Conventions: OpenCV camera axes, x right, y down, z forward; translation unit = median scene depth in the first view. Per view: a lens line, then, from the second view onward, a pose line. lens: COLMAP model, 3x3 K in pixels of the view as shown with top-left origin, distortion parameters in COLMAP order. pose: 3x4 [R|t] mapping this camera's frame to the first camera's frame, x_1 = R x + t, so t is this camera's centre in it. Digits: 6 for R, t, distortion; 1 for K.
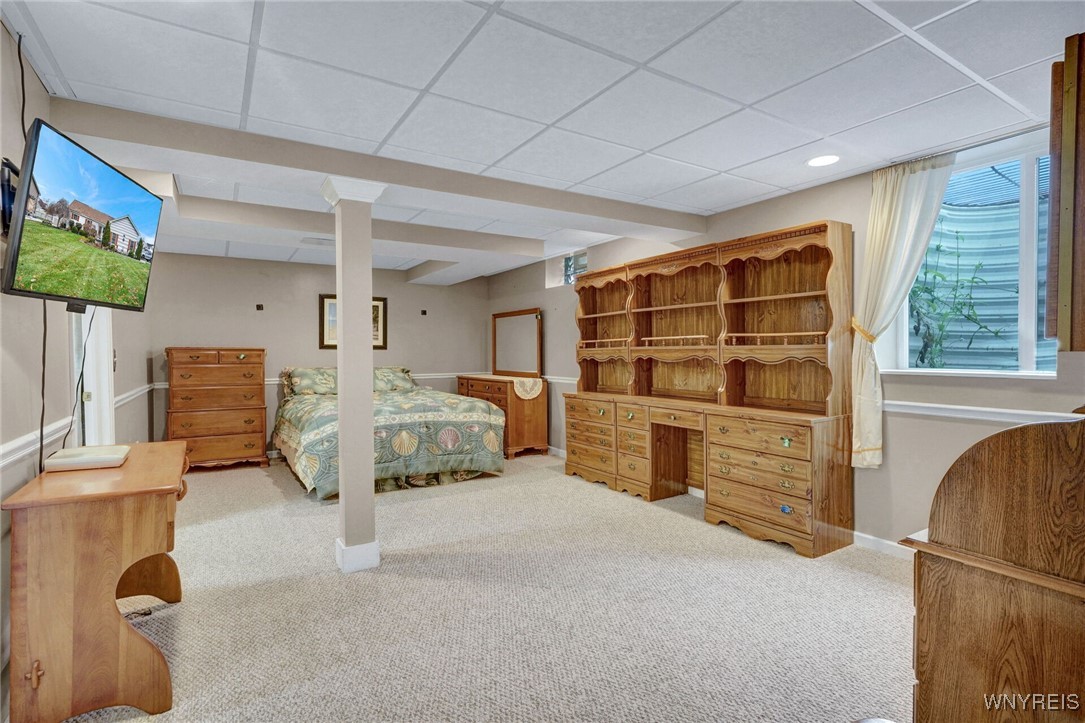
lens RADIAL K [[529.8, 0, 533.2], [0, 529.8, 356.2], [0, 0, 1]] dist [-0.003974, 0.000068]
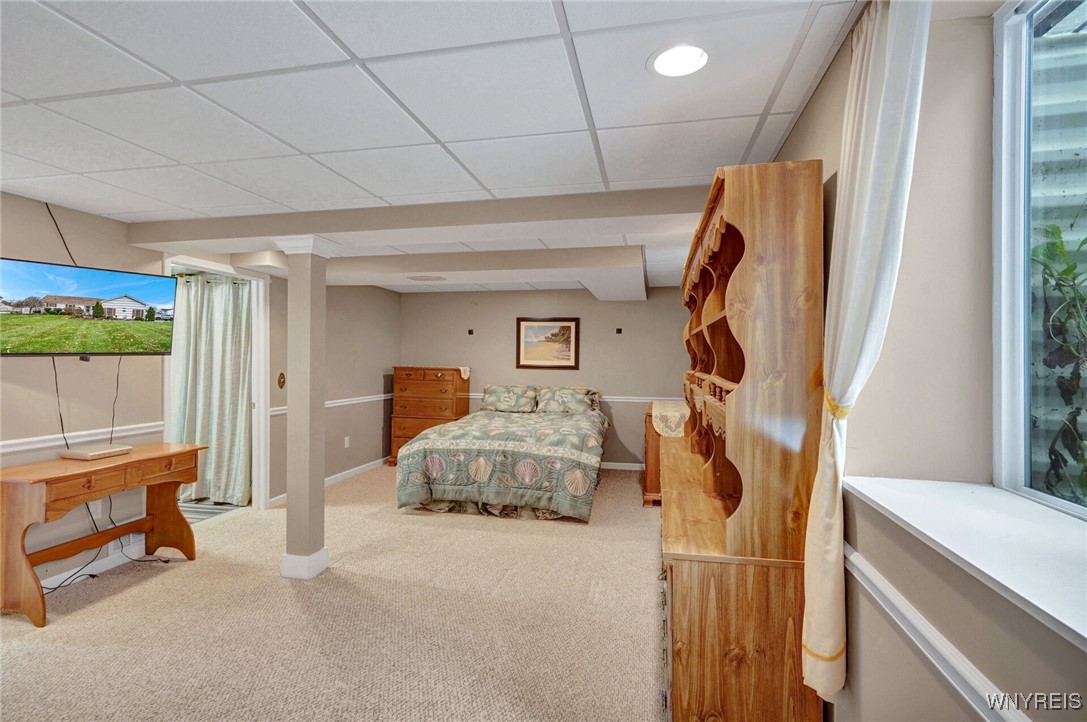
lens RADIAL K [[530.8, 0, 533.8], [0, 530.8, 359.2], [0, 0, 1]] dist [-0.003974, 0.000068]
pose [[0.713970, 0.013292, -0.700050, 0.529524], [-0.016906, 0.999856, 0.001743, -0.048634], [0.699972, 0.010591, 0.714092, 0.344428]]
